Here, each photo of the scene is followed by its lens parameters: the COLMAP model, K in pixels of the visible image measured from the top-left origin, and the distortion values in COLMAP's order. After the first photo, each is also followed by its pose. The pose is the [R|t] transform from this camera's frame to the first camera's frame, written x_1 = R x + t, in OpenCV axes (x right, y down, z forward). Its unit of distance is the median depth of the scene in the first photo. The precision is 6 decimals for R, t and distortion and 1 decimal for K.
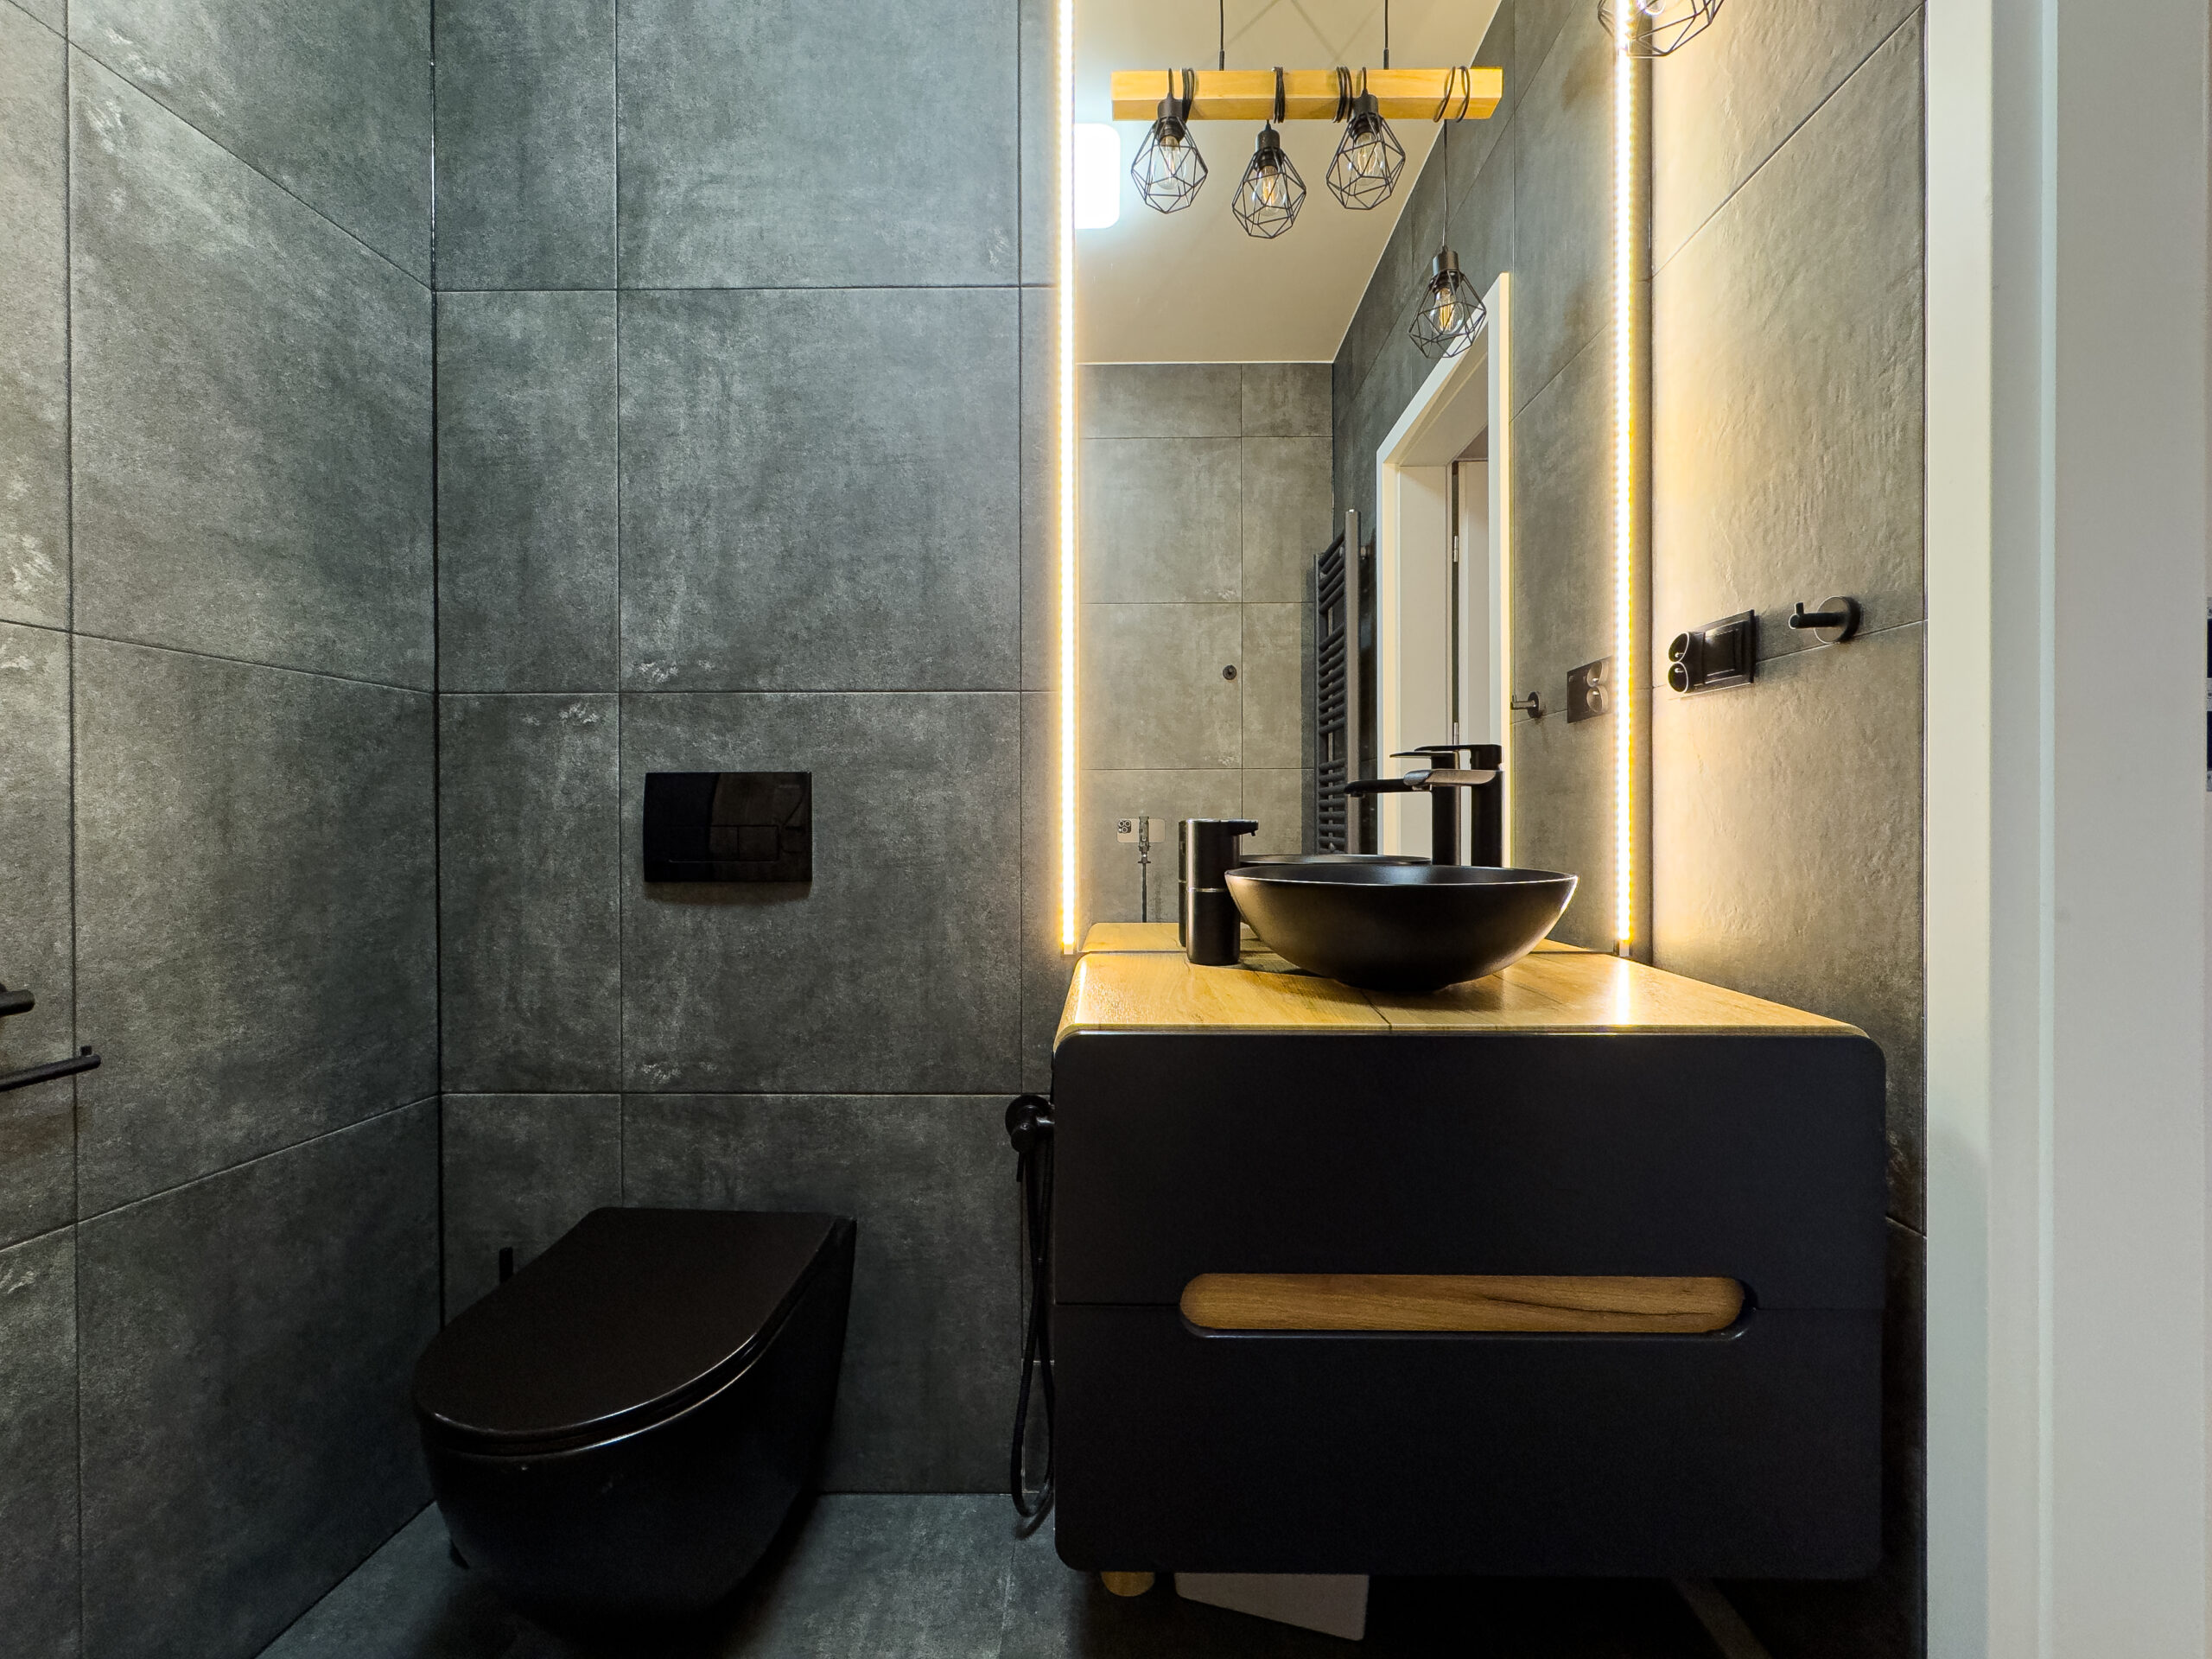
lens RADIAL K [[886.8, 0, 1114.9], [0, 886.8, 825.6], [0, 0, 1]] dist [-0.003440, 0.001118]
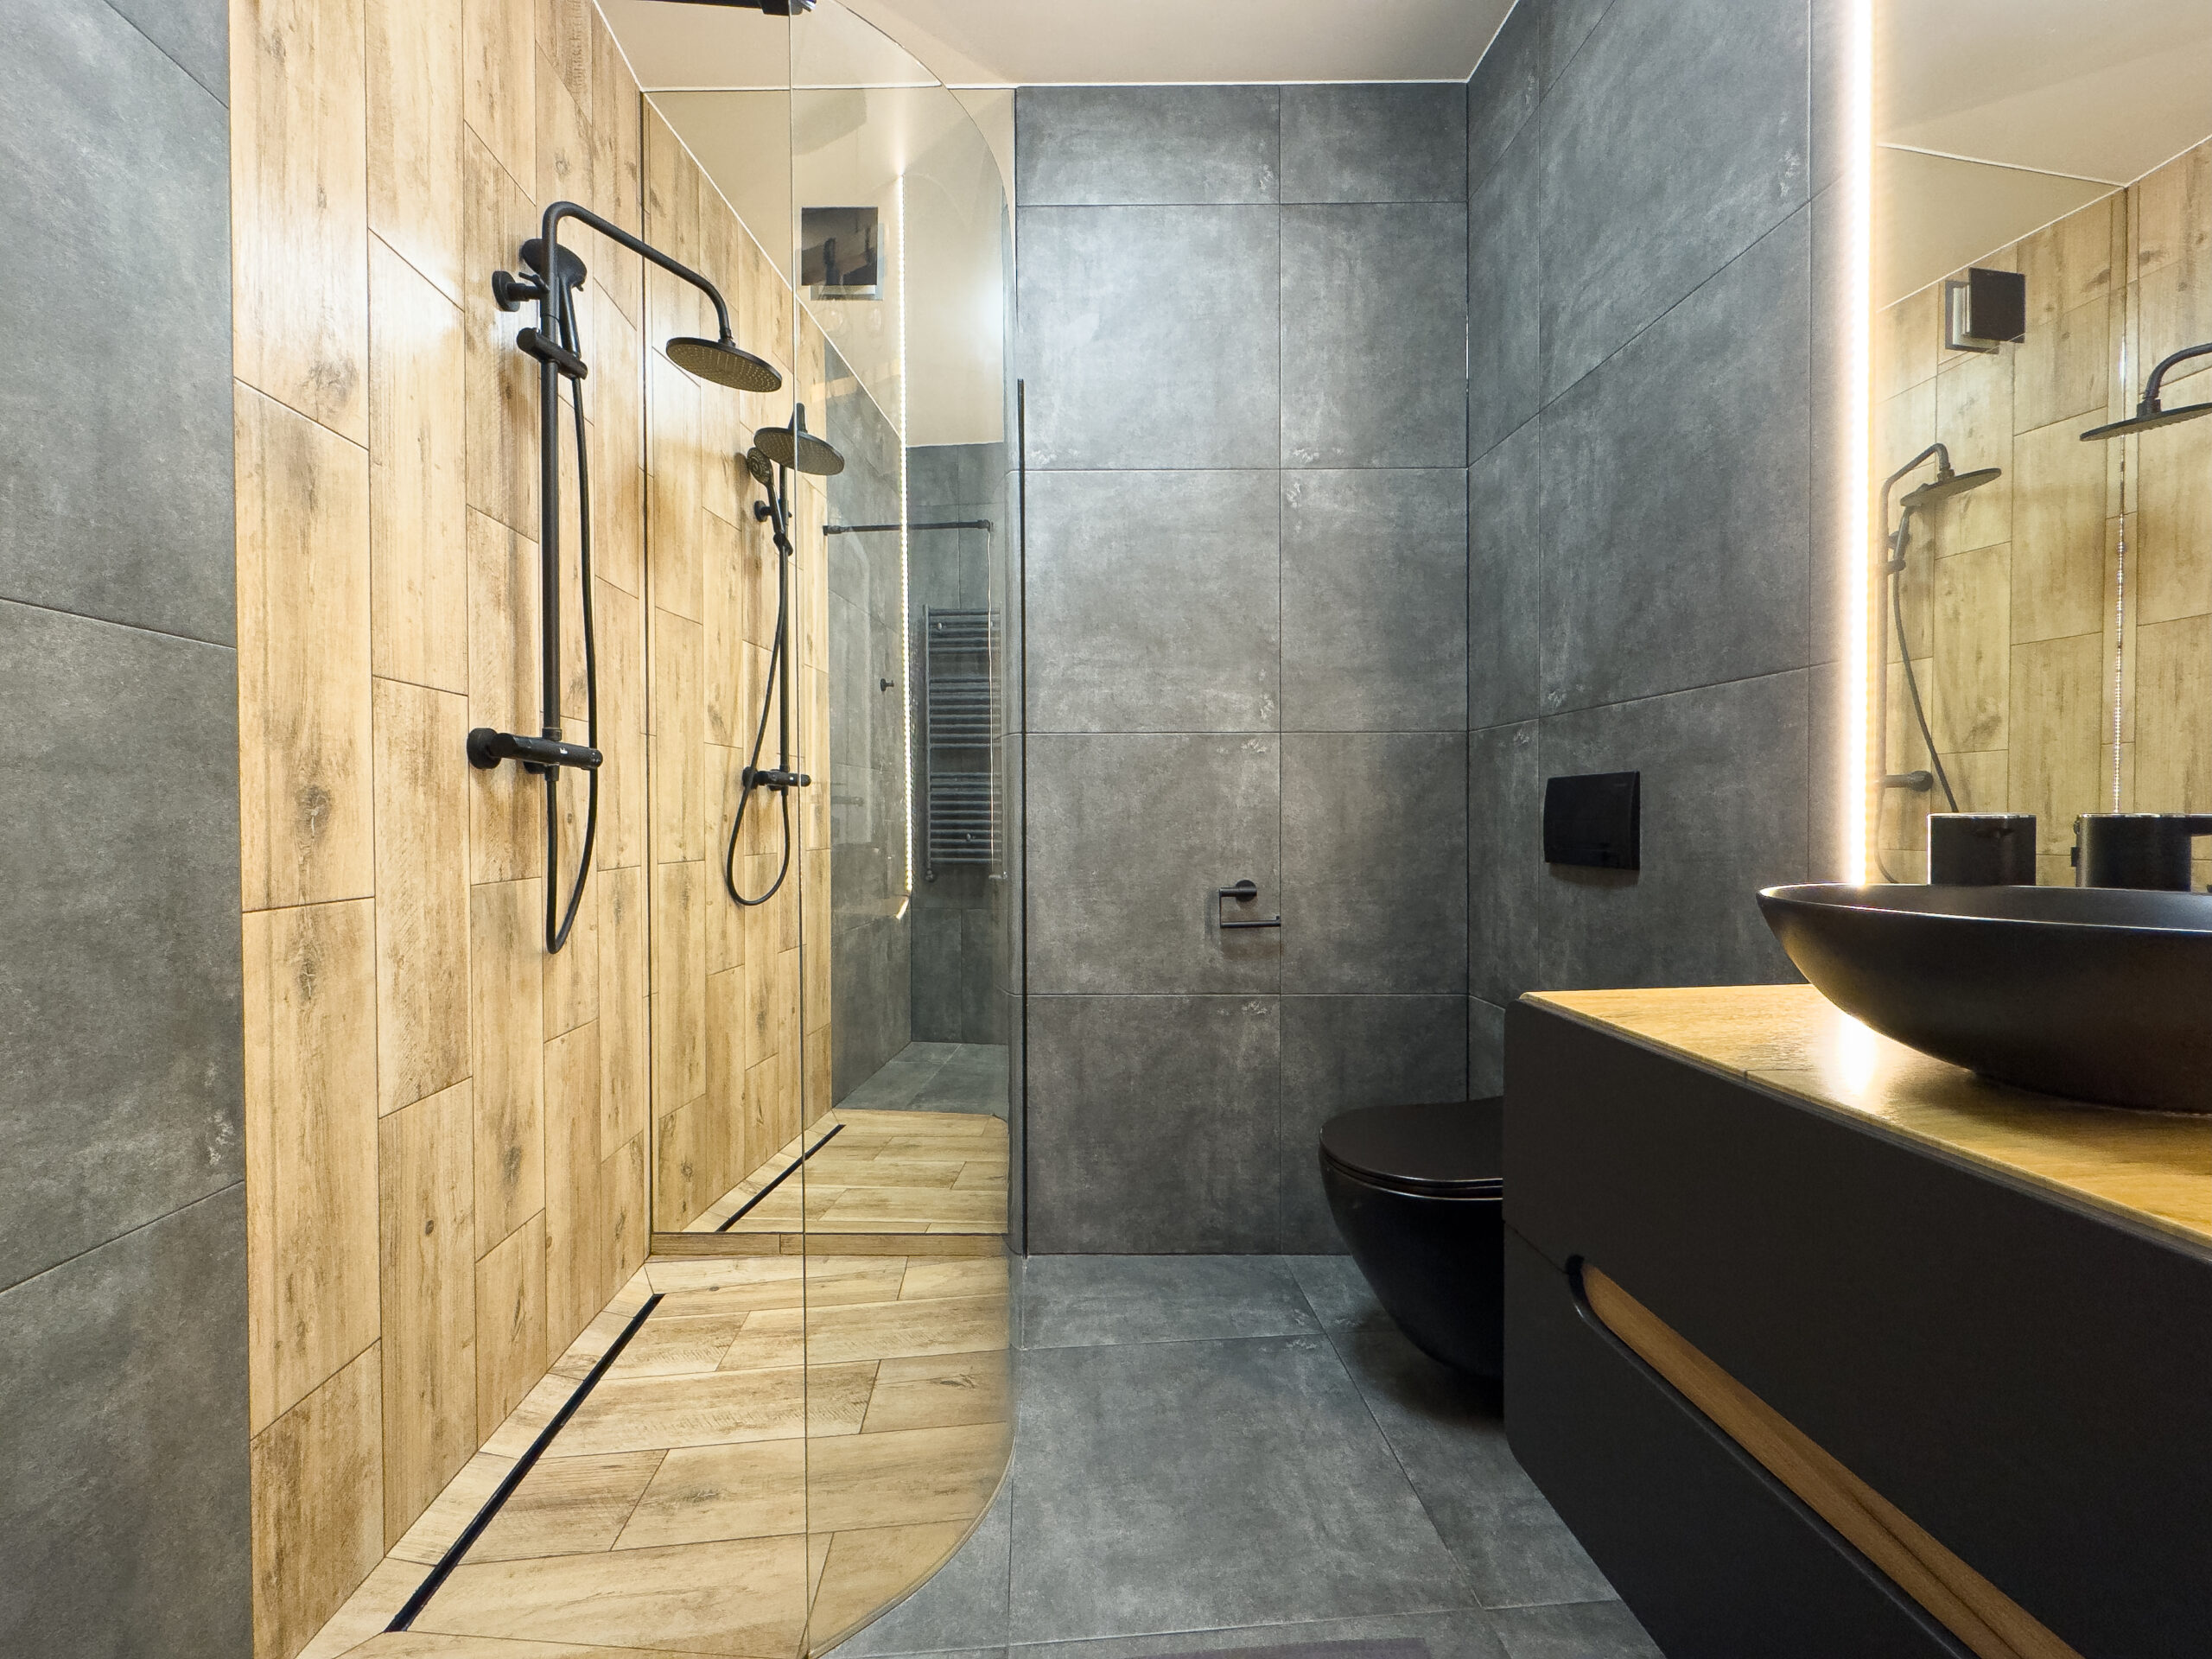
lens RADIAL K [[886.8, 0, 1102.6], [0, 886.8, 827.6], [0, 0, 1]] dist [-0.003440, 0.001118]
pose [[0.095803, 0.014106, -0.995300, 0.697021], [-0.001503, 0.999900, 0.014026, -0.004720], [0.995399, 0.000152, 0.095815, 0.226886]]
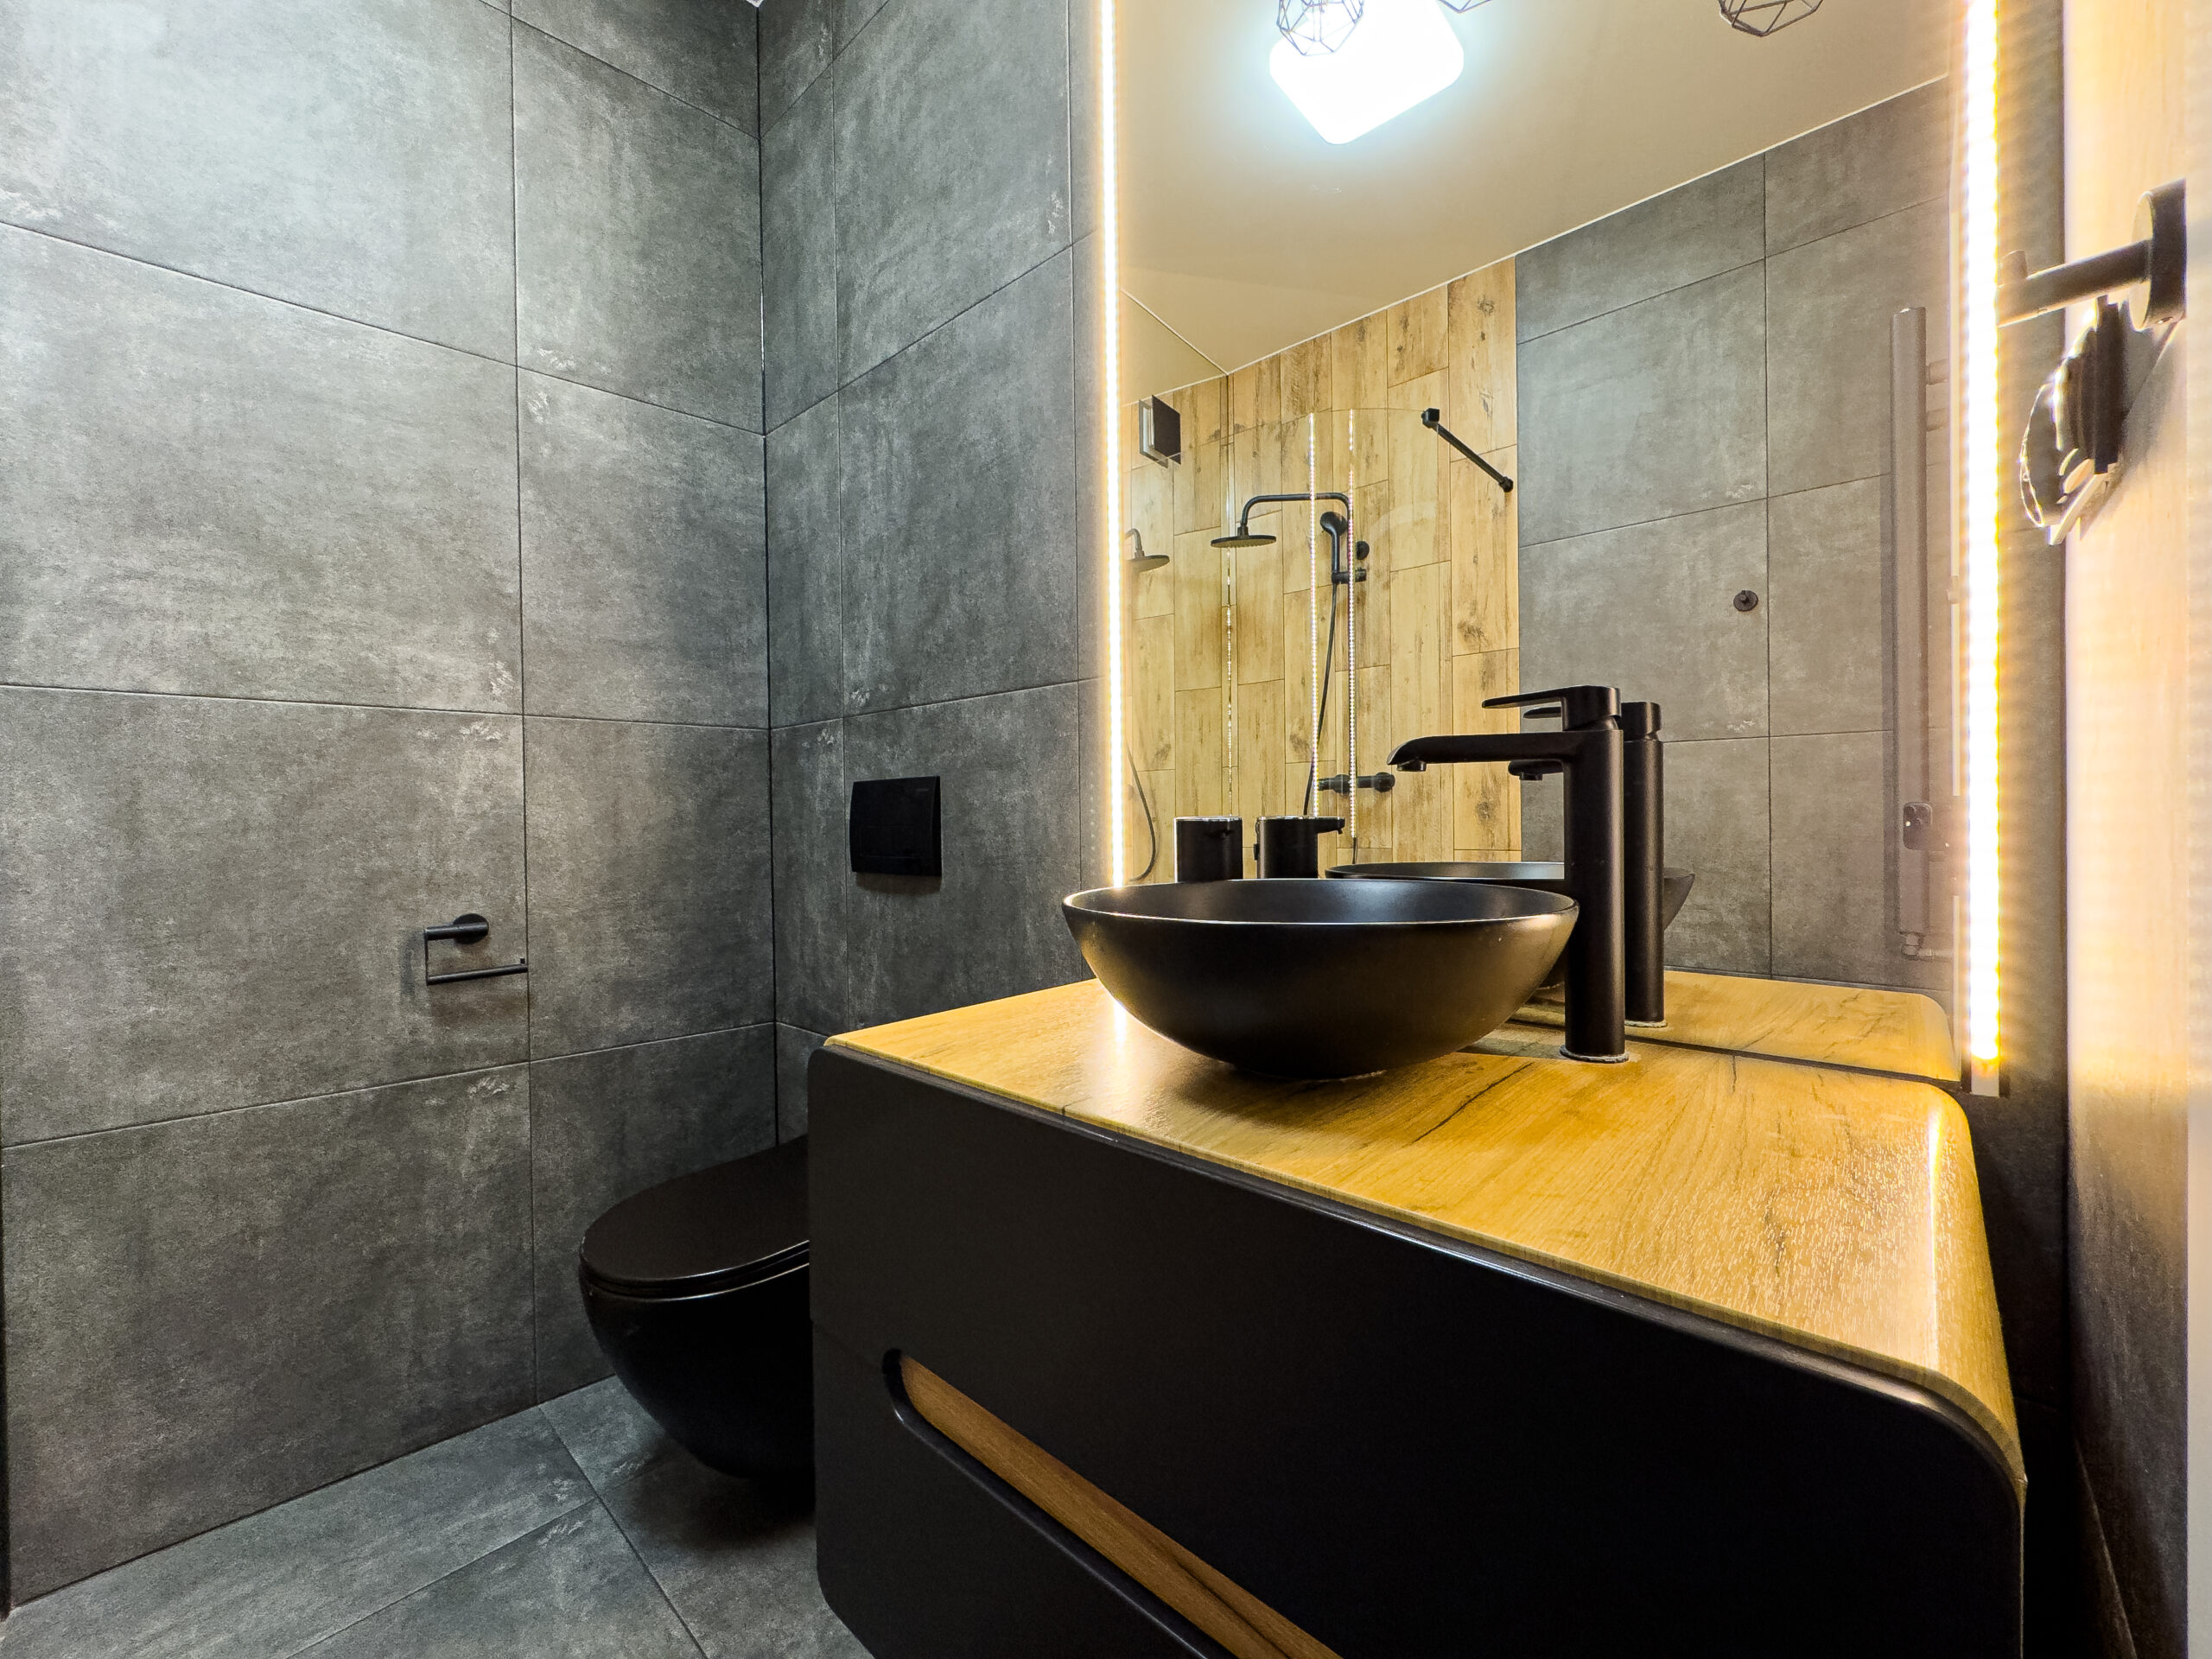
lens RADIAL K [[886.8, 0, 1108.5], [0, 886.8, 827.7], [0, 0, 1]] dist [-0.003440, 0.001118]
pose [[0.744191, -0.000196, -0.667966, 0.541289], [0.007718, 0.999936, 0.008305, -0.004576], [0.667922, -0.011336, 0.744145, 0.327593]]
